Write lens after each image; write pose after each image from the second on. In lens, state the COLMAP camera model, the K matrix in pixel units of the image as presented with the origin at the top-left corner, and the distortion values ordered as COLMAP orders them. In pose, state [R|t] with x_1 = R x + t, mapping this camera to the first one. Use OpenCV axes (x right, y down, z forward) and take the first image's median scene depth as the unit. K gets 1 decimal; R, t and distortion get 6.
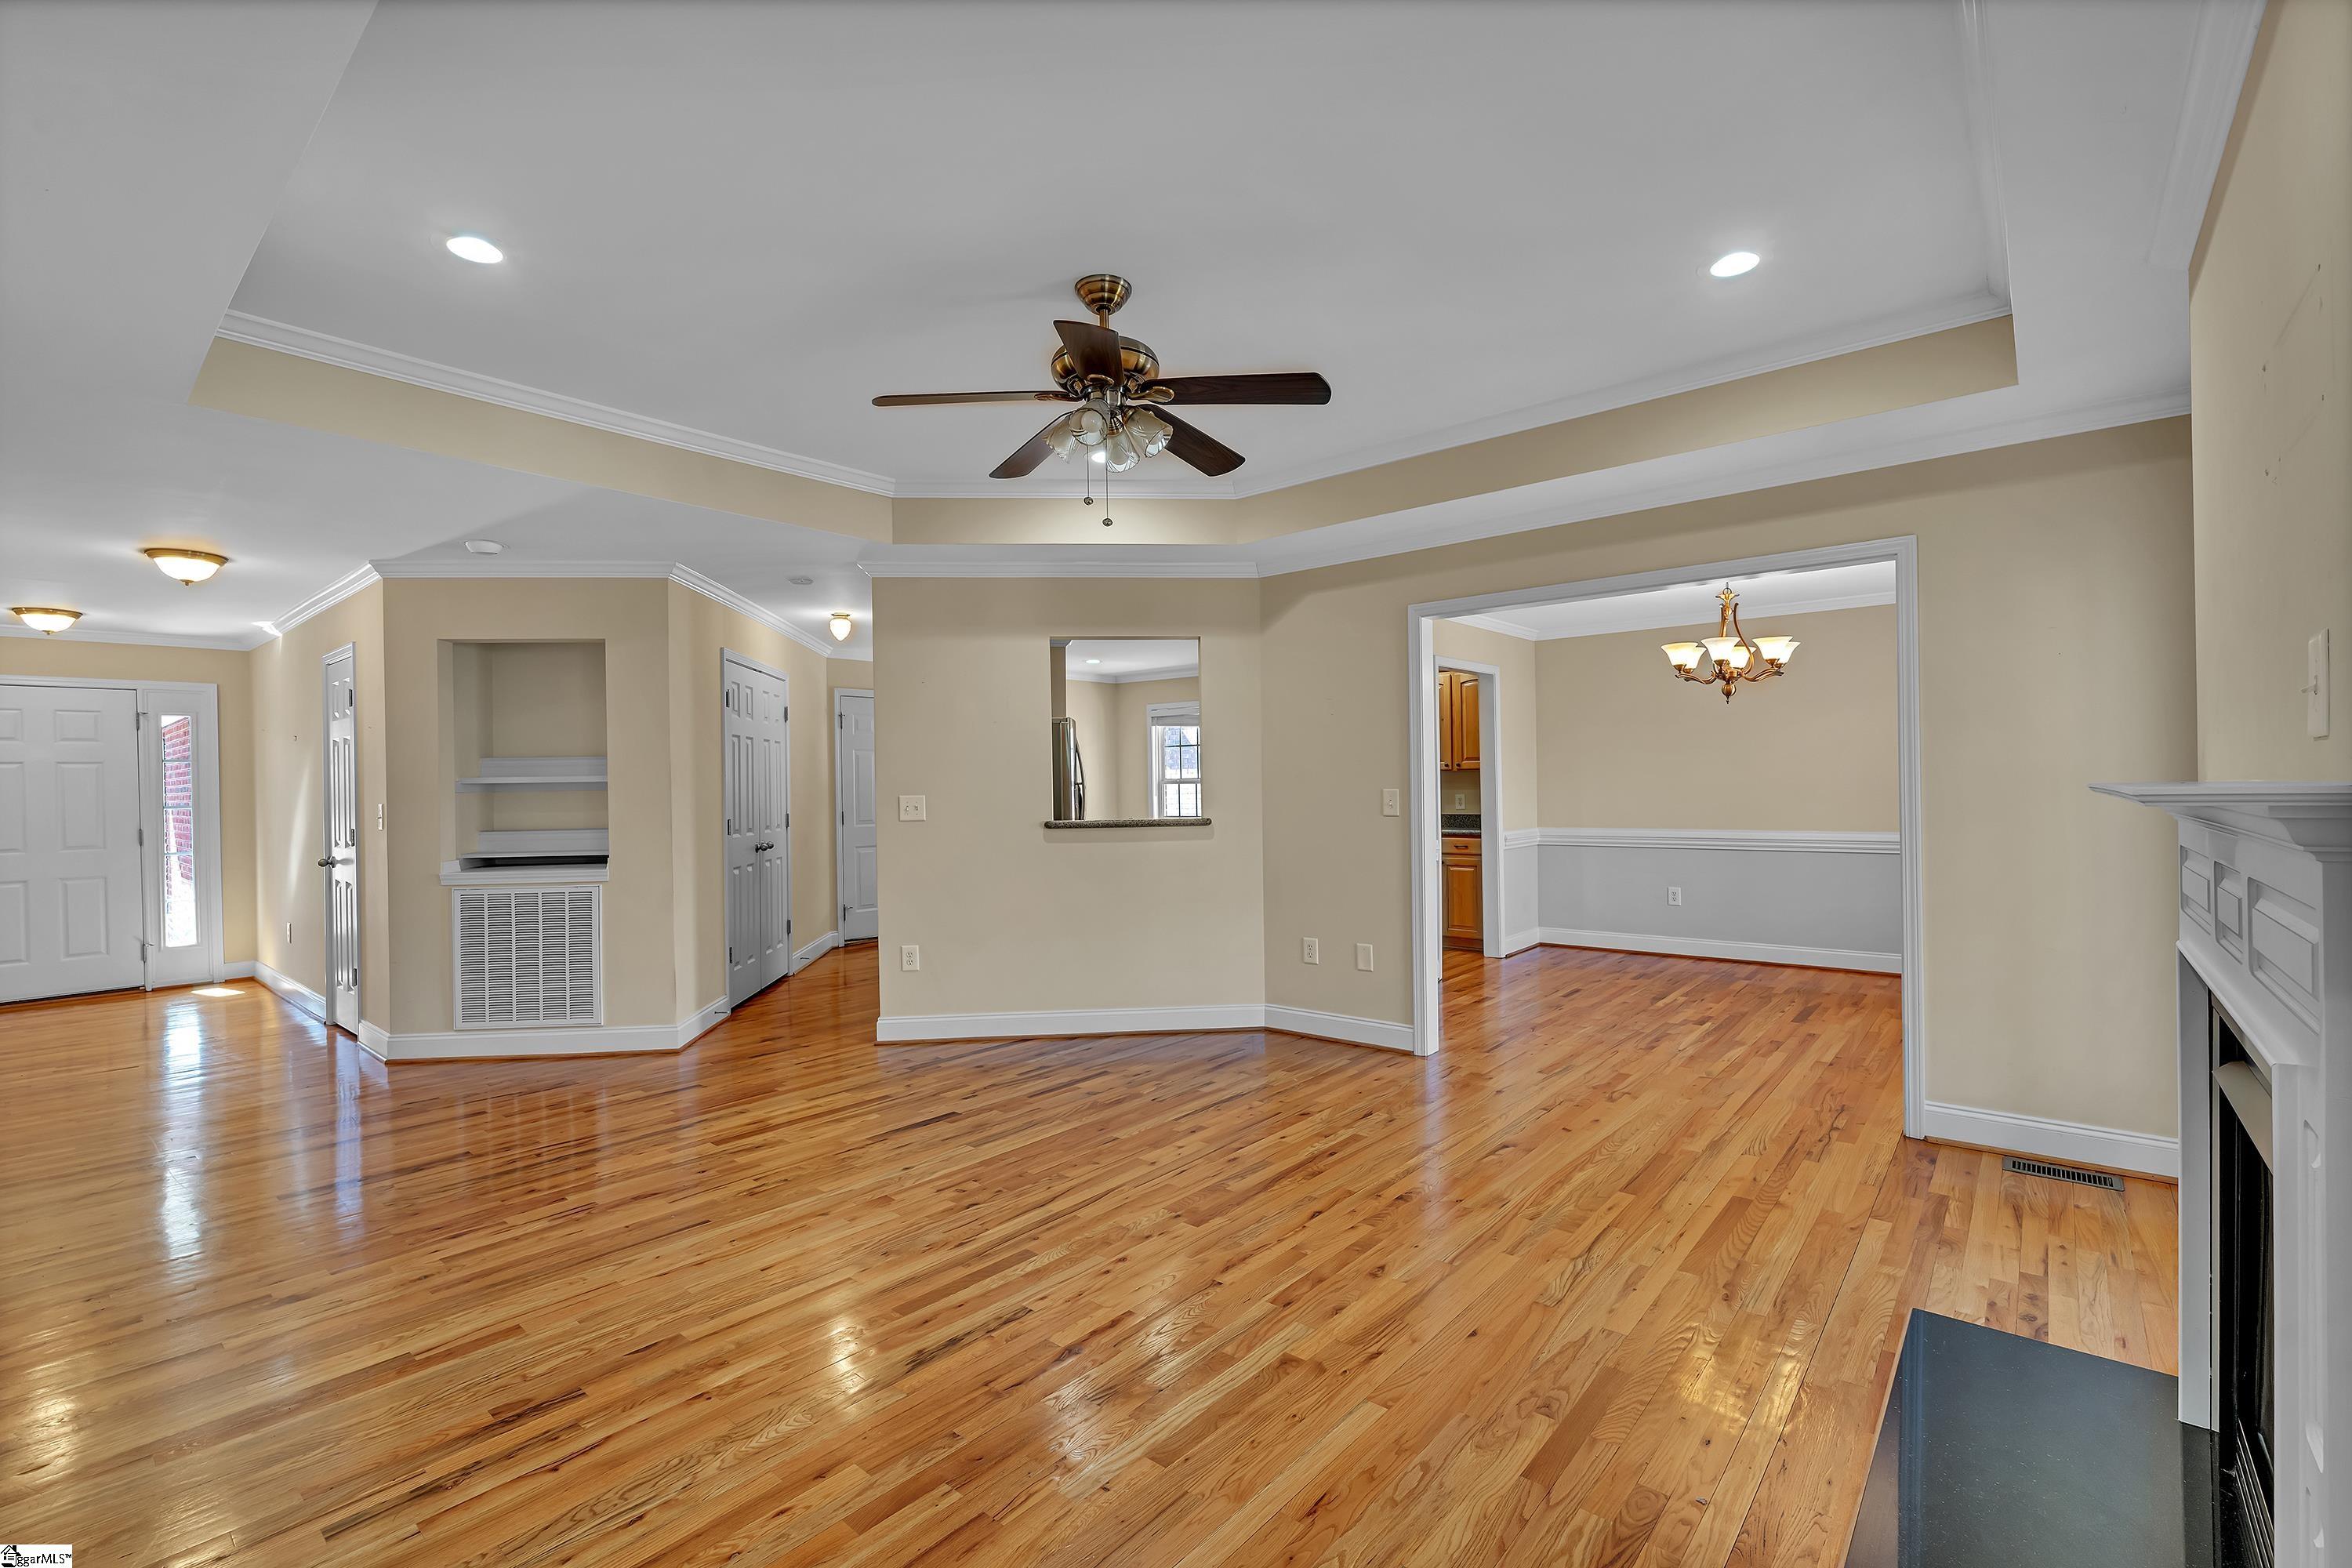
lens RADIAL K [[1030.9, 0, 1182.3], [0, 1030.9, 781.7], [0, 0, 1]] dist [-0.004522, -0.000421]
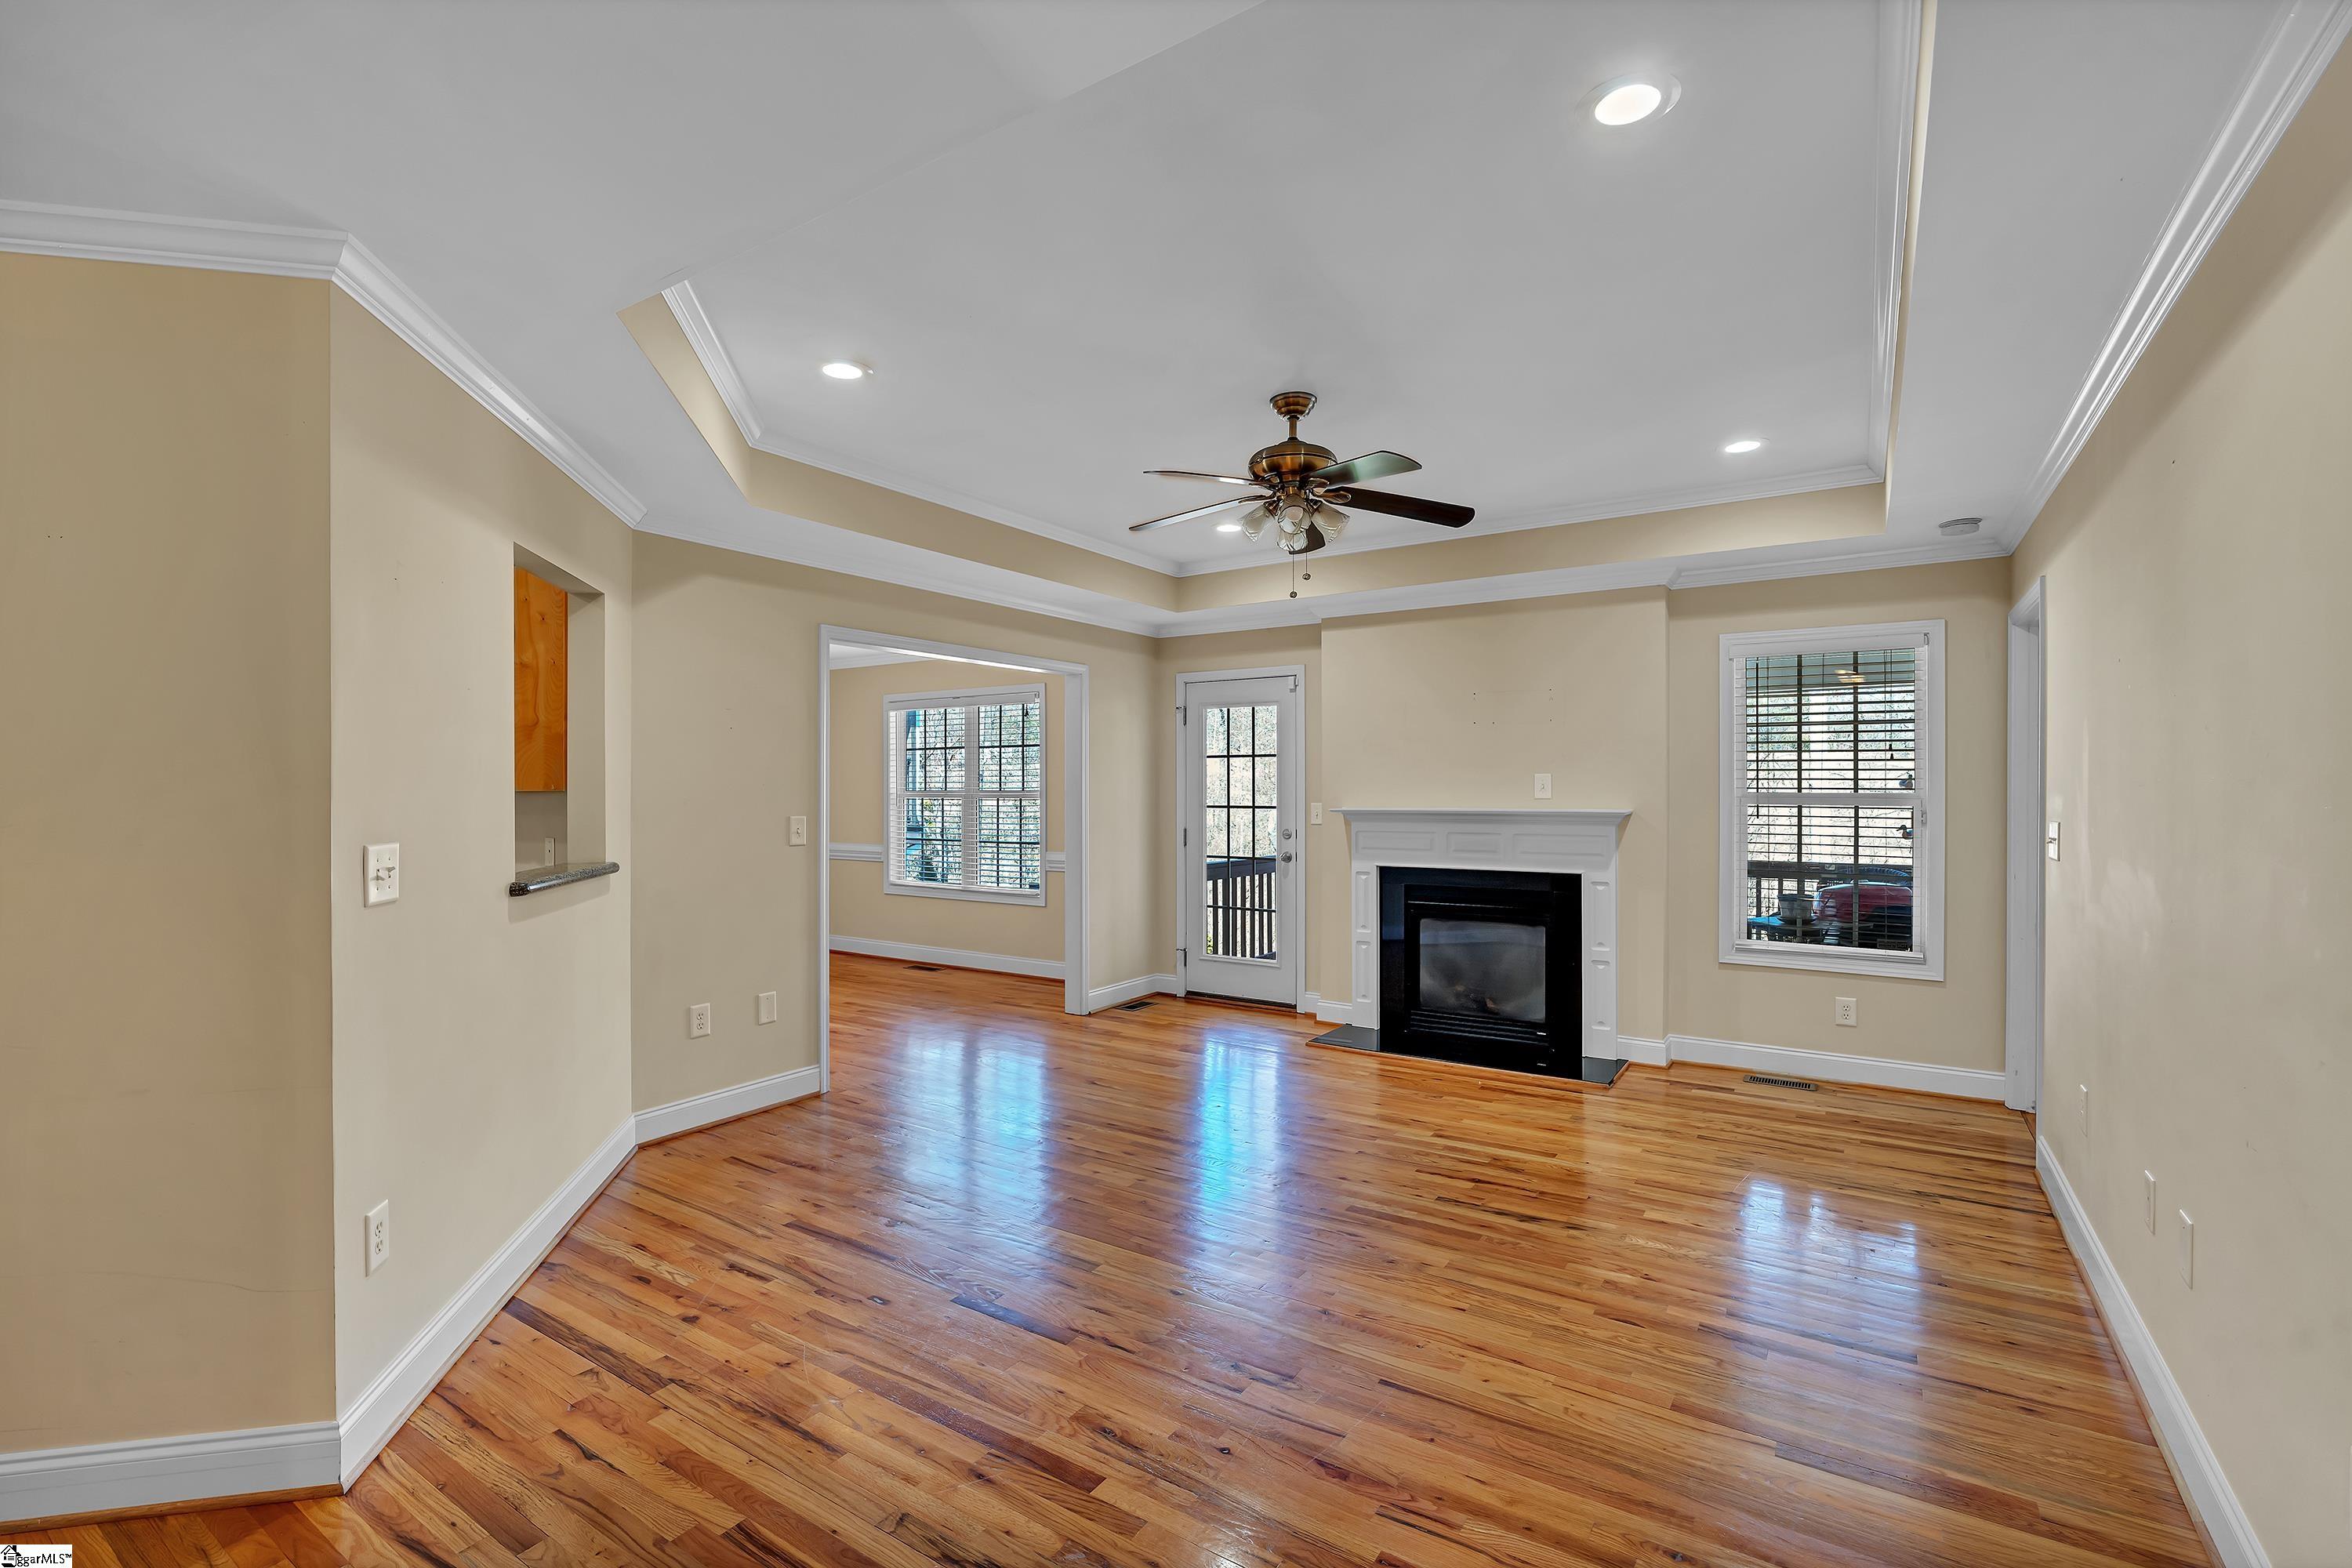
lens RADIAL K [[1030.9, 0, 1185.5], [0, 1030.9, 798.9], [0, 0, 1]] dist [-0.004522, -0.000421]
pose [[-0.117824, 0.007514, 0.993006, -0.995402], [-0.001215, 0.999970, -0.007710, -0.000976], [-0.993034, -0.002115, -0.117811, 1.016479]]
